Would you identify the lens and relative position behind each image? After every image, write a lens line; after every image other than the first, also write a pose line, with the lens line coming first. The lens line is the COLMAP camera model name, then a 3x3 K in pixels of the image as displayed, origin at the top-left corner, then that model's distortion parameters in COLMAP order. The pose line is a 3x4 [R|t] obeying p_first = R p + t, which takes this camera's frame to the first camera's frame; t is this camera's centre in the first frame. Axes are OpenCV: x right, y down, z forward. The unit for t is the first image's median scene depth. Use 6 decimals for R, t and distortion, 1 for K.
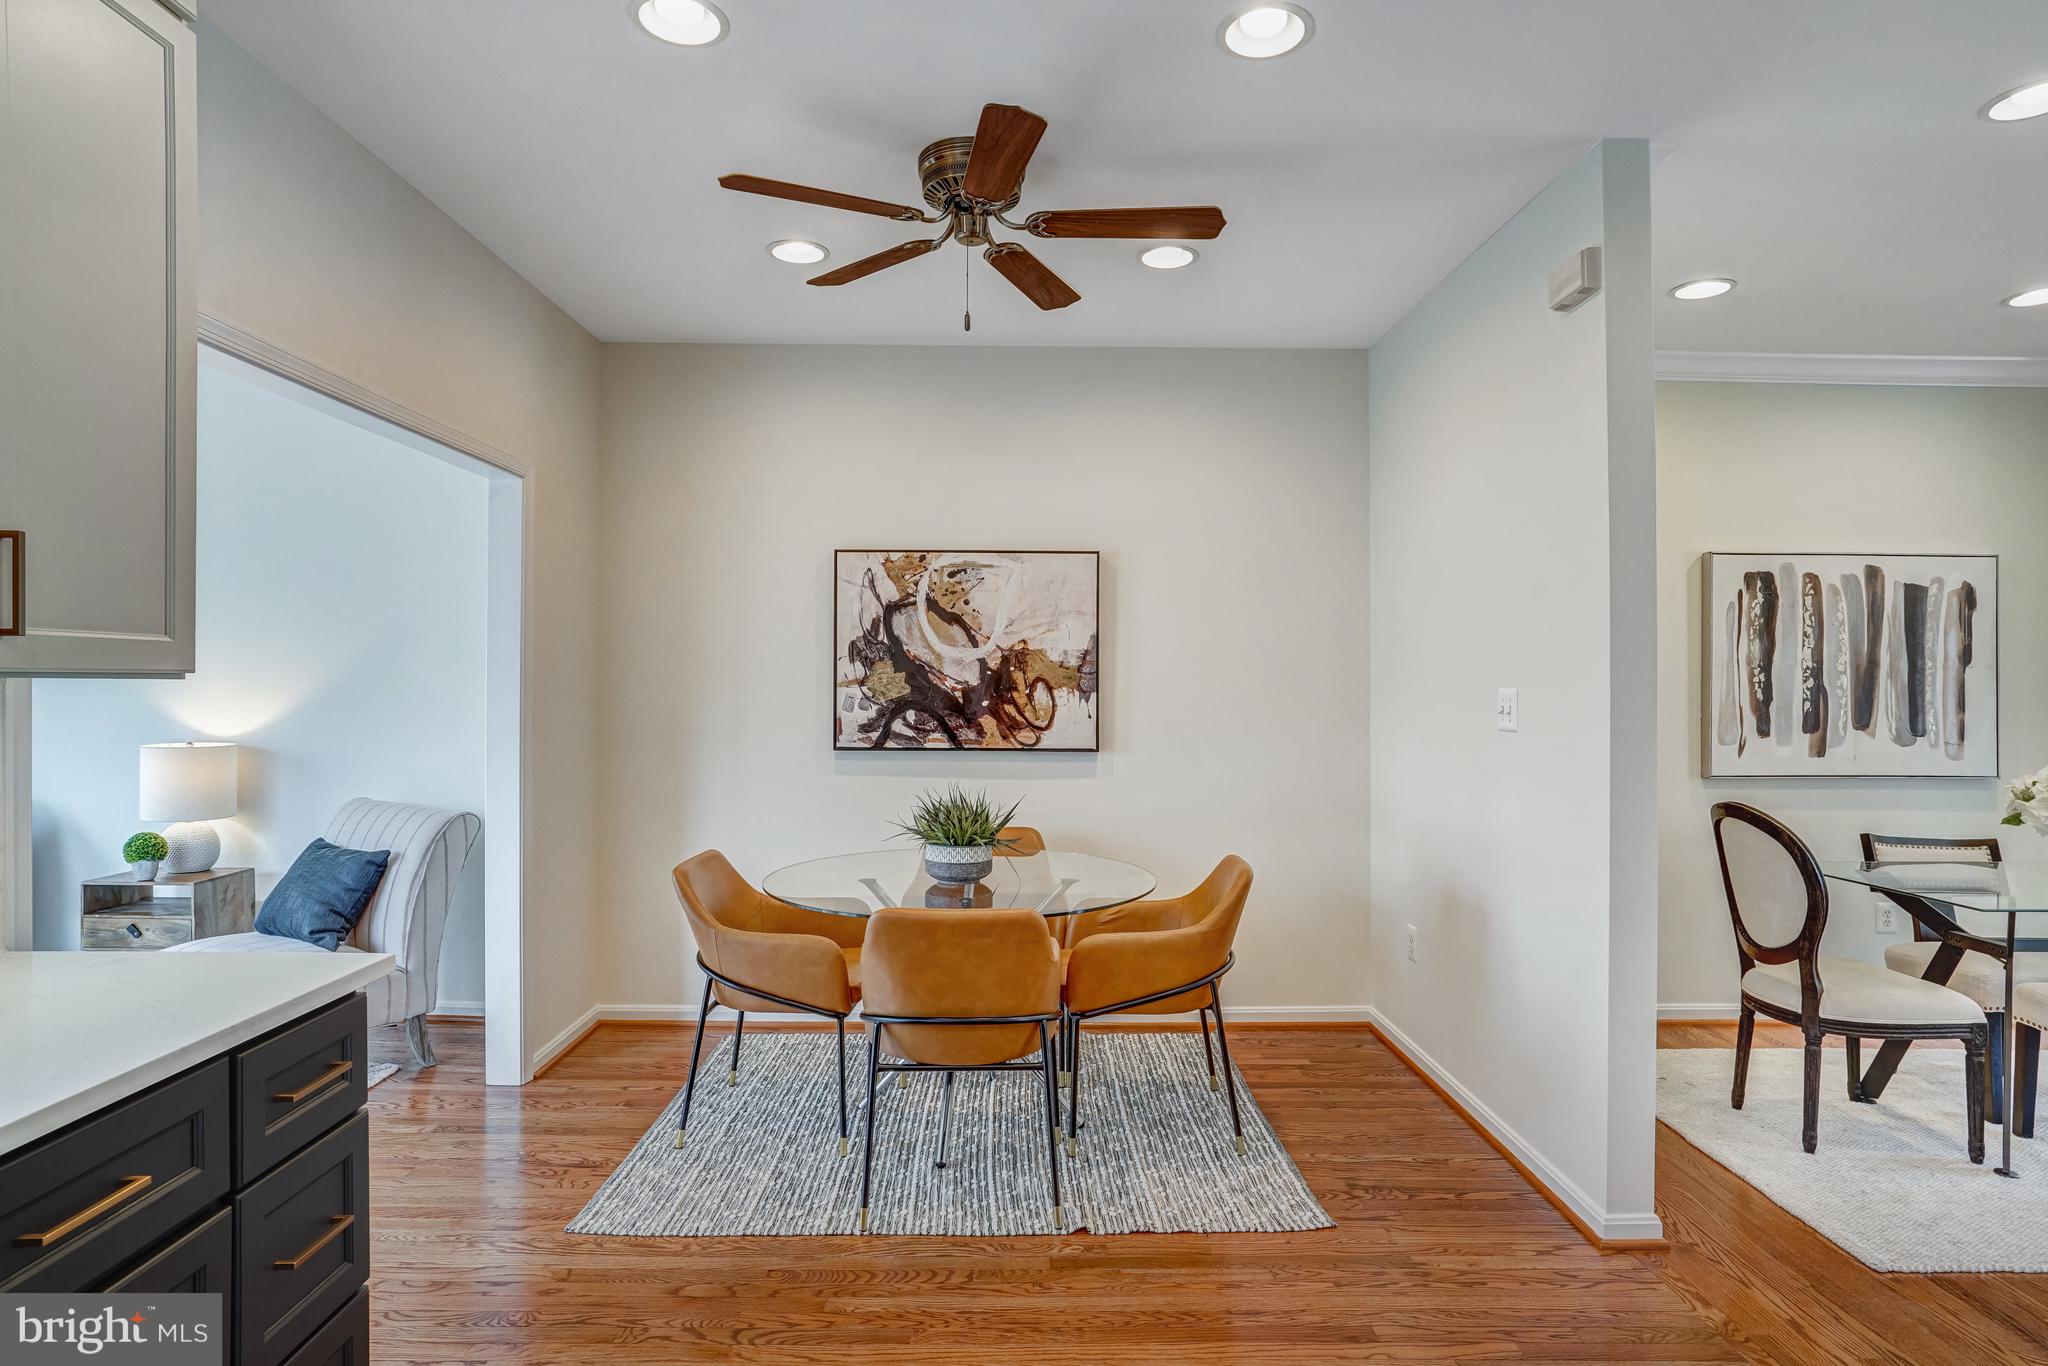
lens RADIAL K [[1088.2, 0, 1024.0], [0, 1088.2, 683.0], [0, 0, 1]] dist [-0.065622, 0.037577]
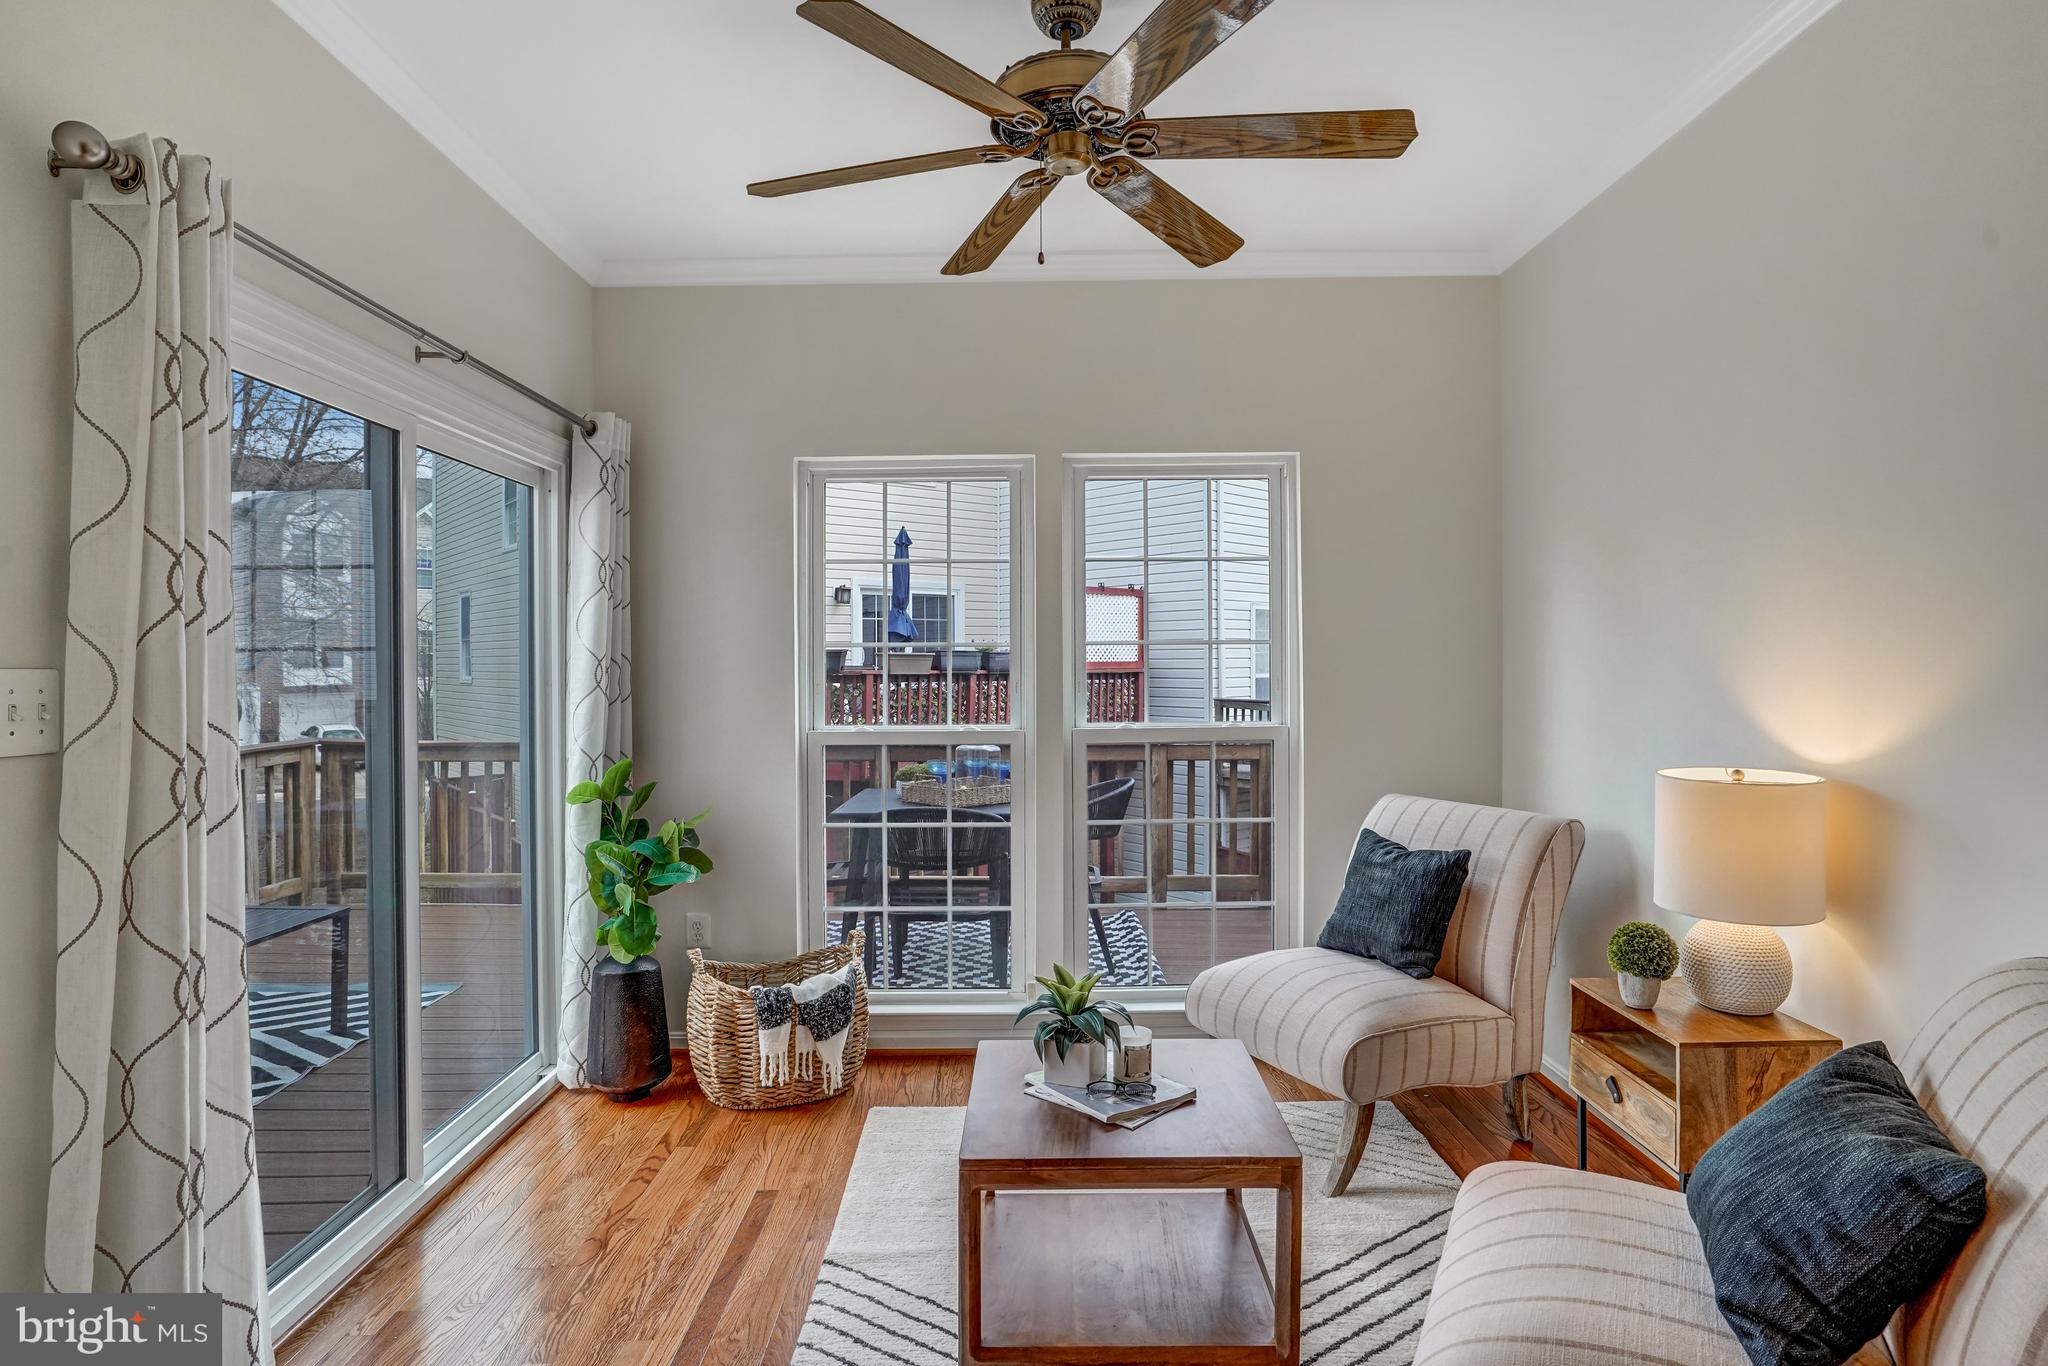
lens RADIAL K [[1088.2, 0, 1024.0], [0, 1088.2, 683.0], [0, 0, 1]] dist [-0.065622, 0.037577]
pose [[-0.006539, 0.022090, -0.999735, -0.258198], [0.002618, 0.999753, 0.022073, -0.000962], [0.999975, -0.002473, -0.006596, 0.671714]]
